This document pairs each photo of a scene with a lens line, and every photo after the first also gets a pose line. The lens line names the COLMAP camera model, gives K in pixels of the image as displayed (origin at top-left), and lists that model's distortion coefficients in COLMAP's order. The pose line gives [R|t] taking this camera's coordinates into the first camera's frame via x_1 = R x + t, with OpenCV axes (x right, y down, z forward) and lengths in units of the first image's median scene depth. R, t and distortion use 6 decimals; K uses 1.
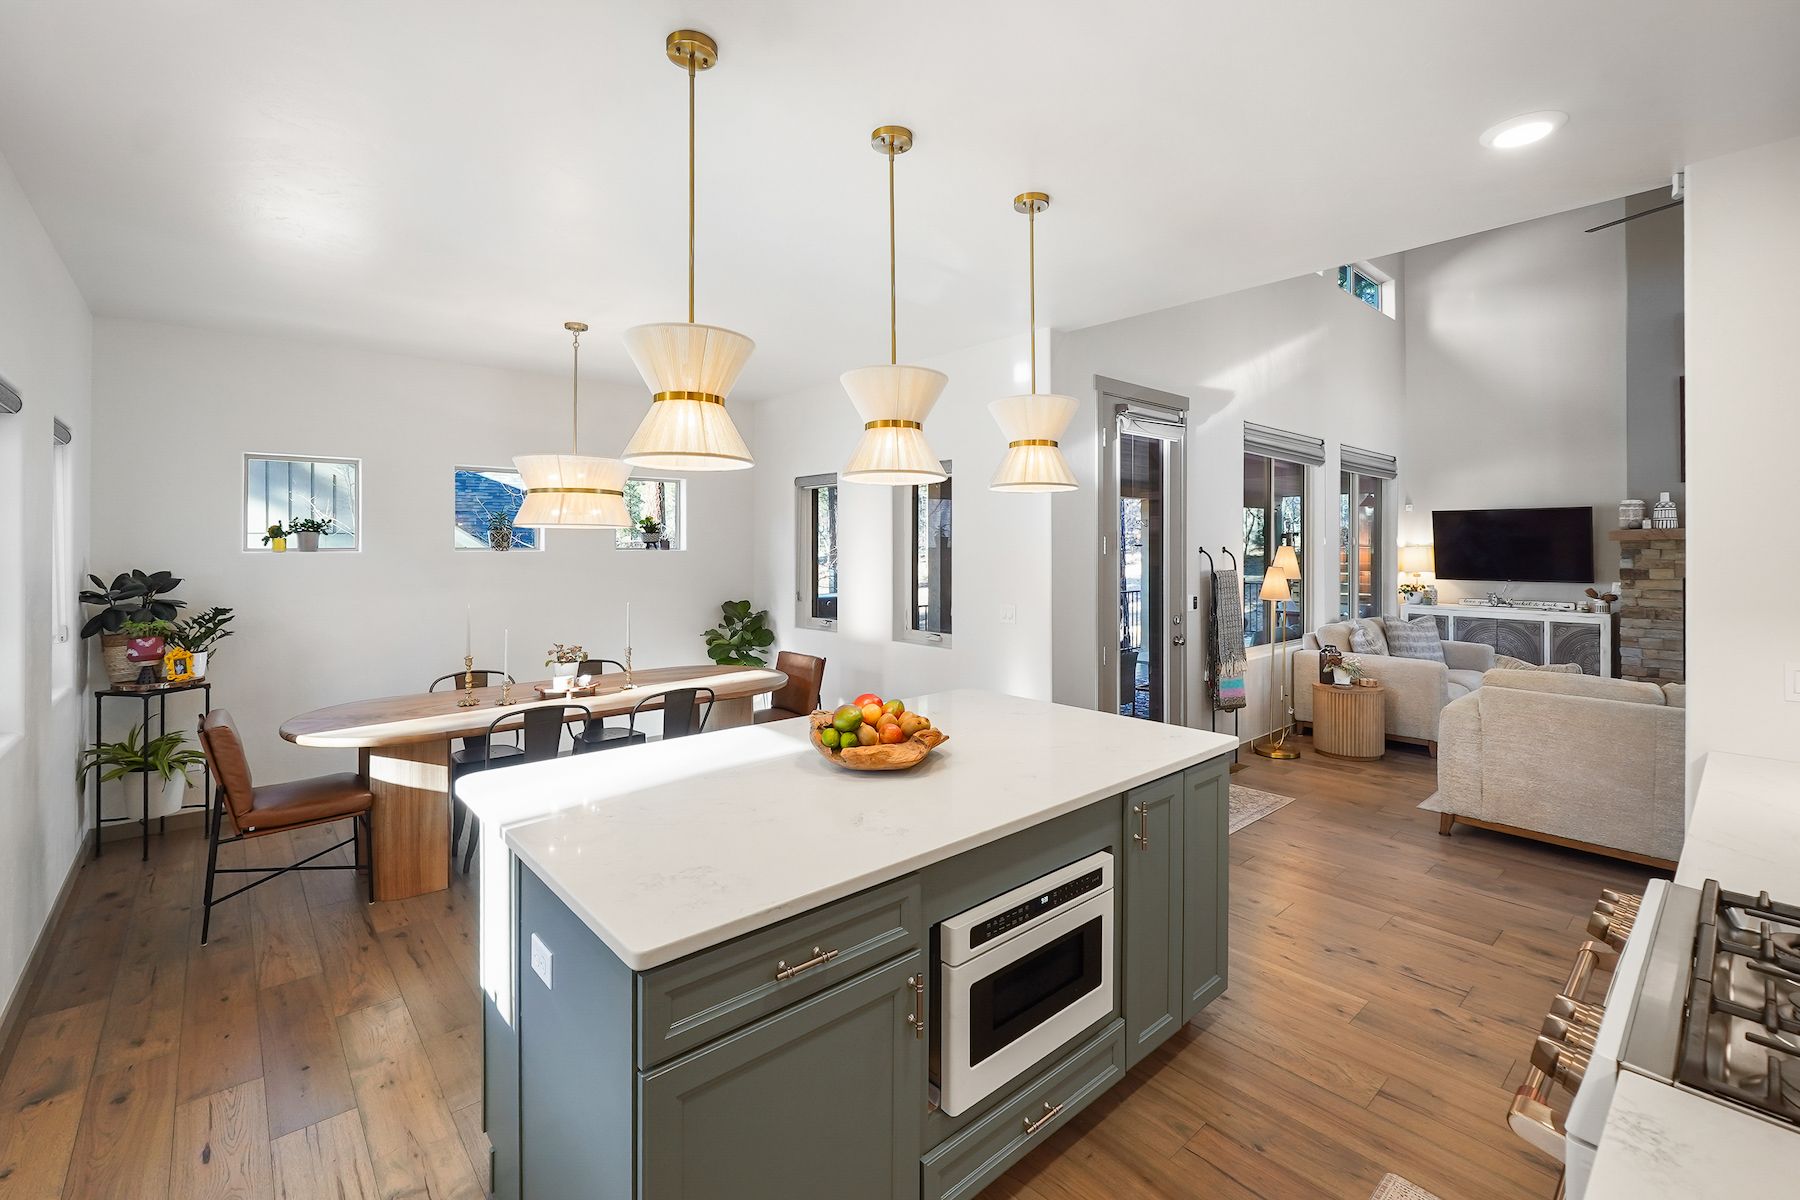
lens RADIAL K [[782.5, 0, 897.7], [0, 782.5, 541.8], [0, 0, 1]] dist [-0.019901, 0.006000]
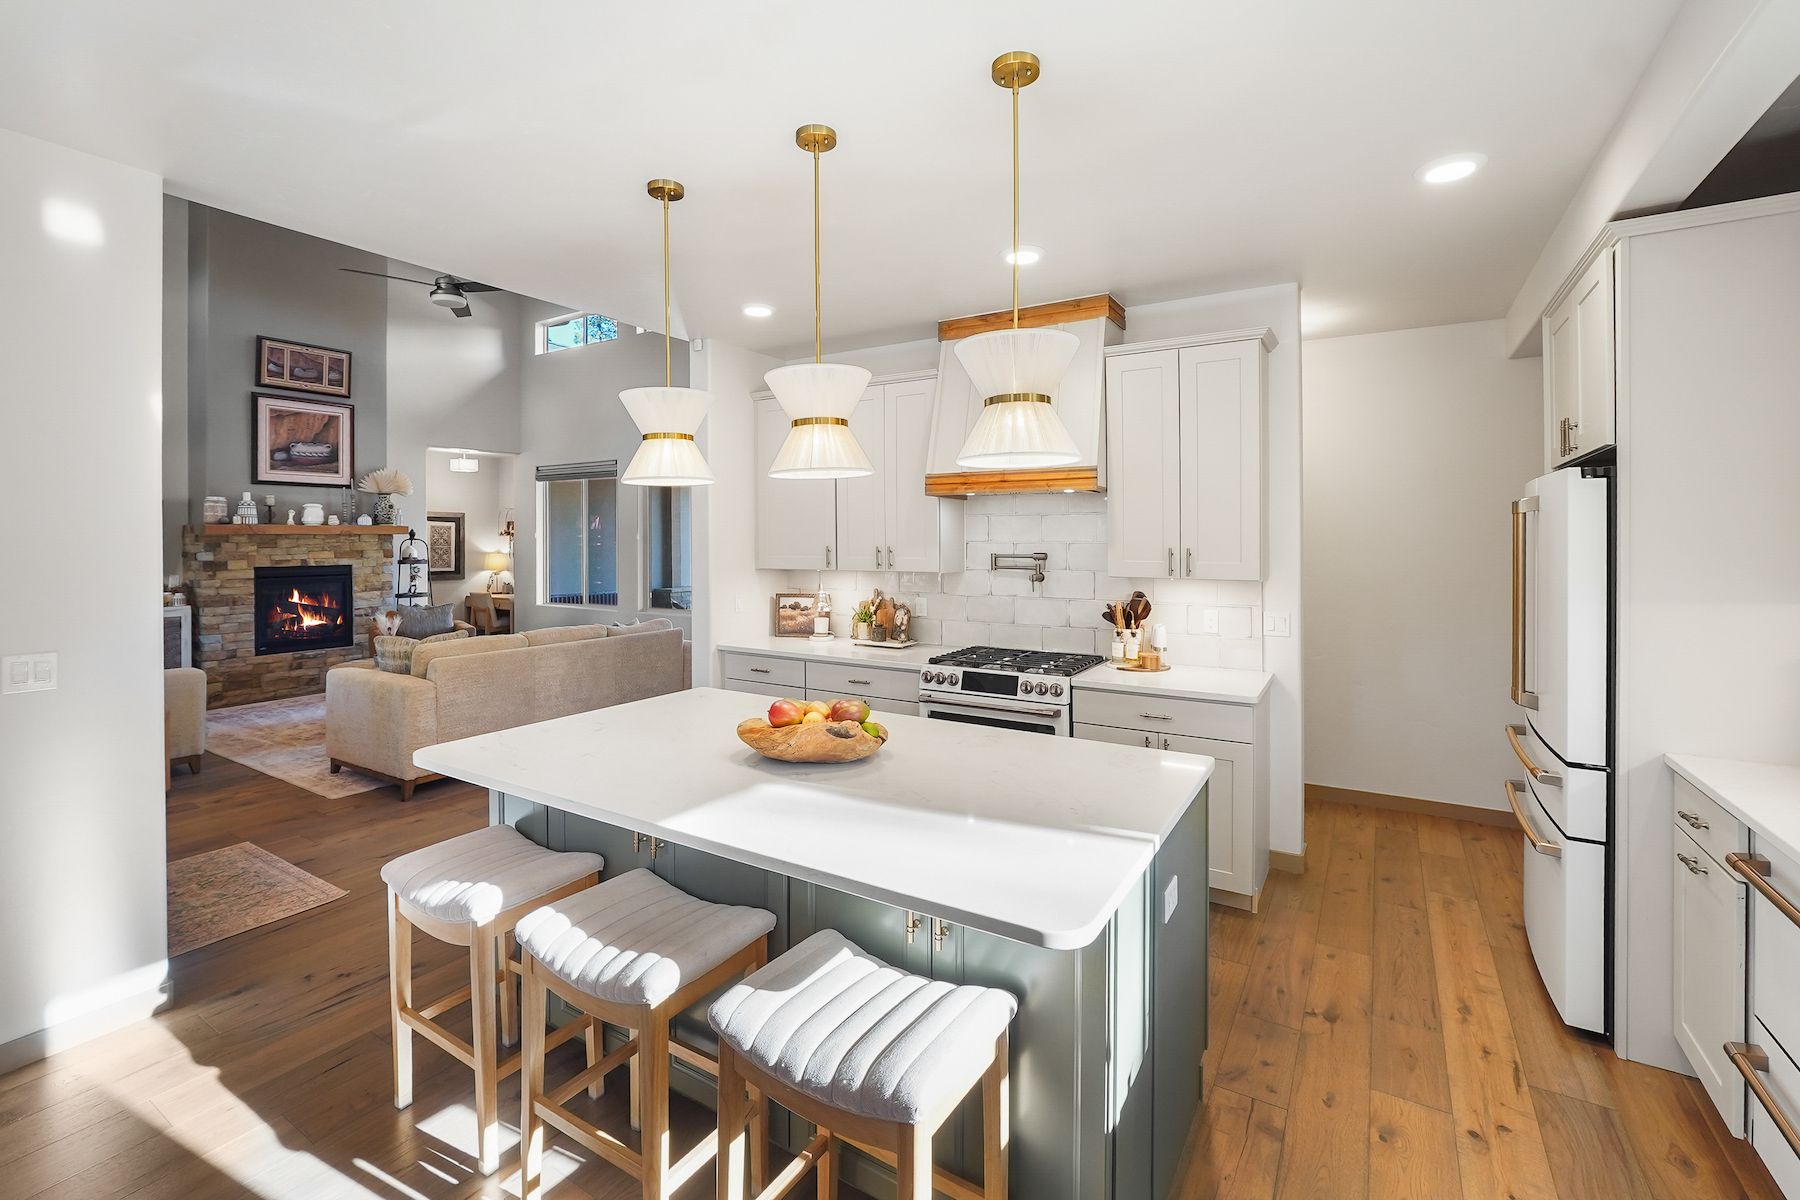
lens RADIAL K [[782.5, 0, 897.1], [0, 782.5, 549.2], [0, 0, 1]] dist [-0.019901, 0.006000]
pose [[-0.285746, -0.015031, 0.958187, -0.331437], [-0.005650, 0.999886, 0.014001, -0.001783], [-0.958289, -0.001413, -0.285798, 0.378326]]
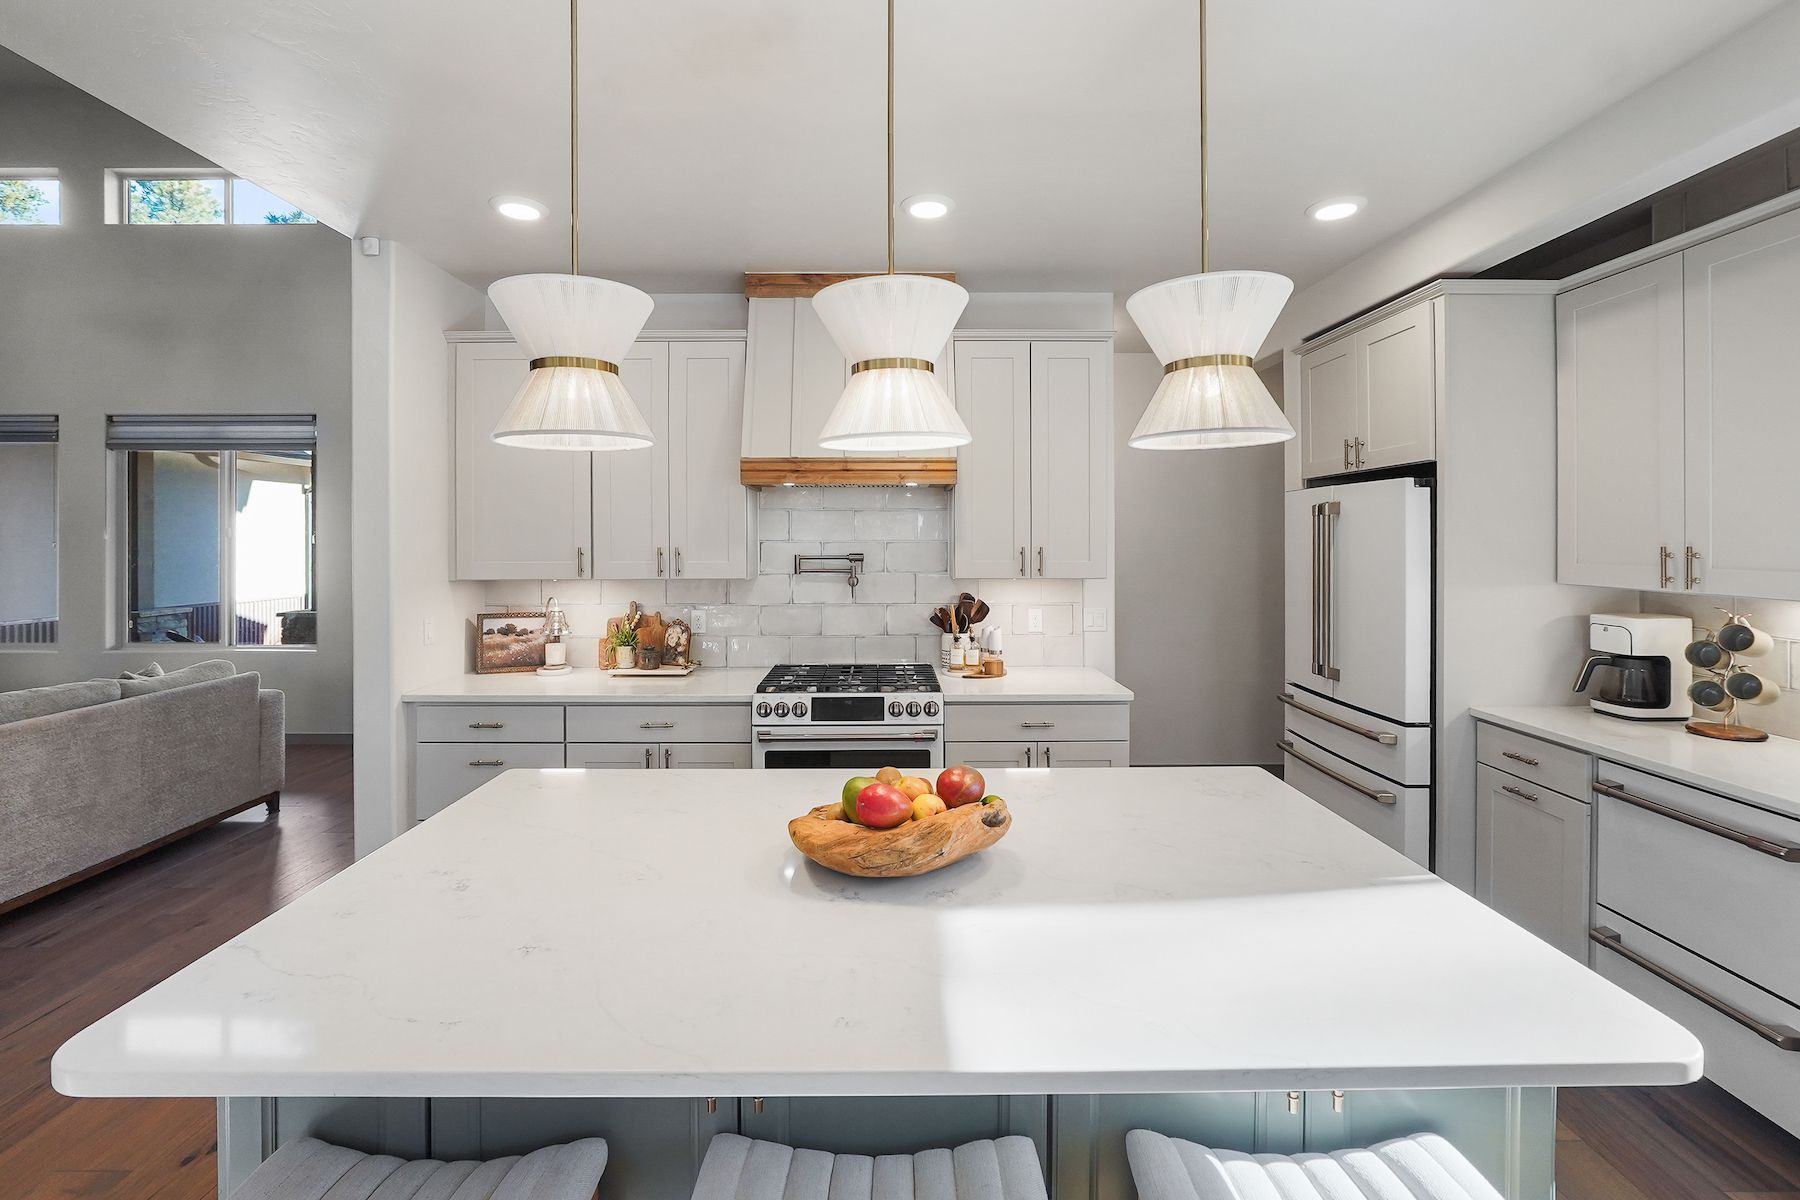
lens RADIAL K [[782.5, 0, 897.3], [0, 782.5, 538.7], [0, 0, 1]] dist [-0.019901, 0.006000]
pose [[-0.752150, -0.002340, 0.658987, -0.156748], [-0.004183, 0.999990, -0.001225, -0.000571], [-0.658978, -0.003678, -0.752153, 0.483969]]
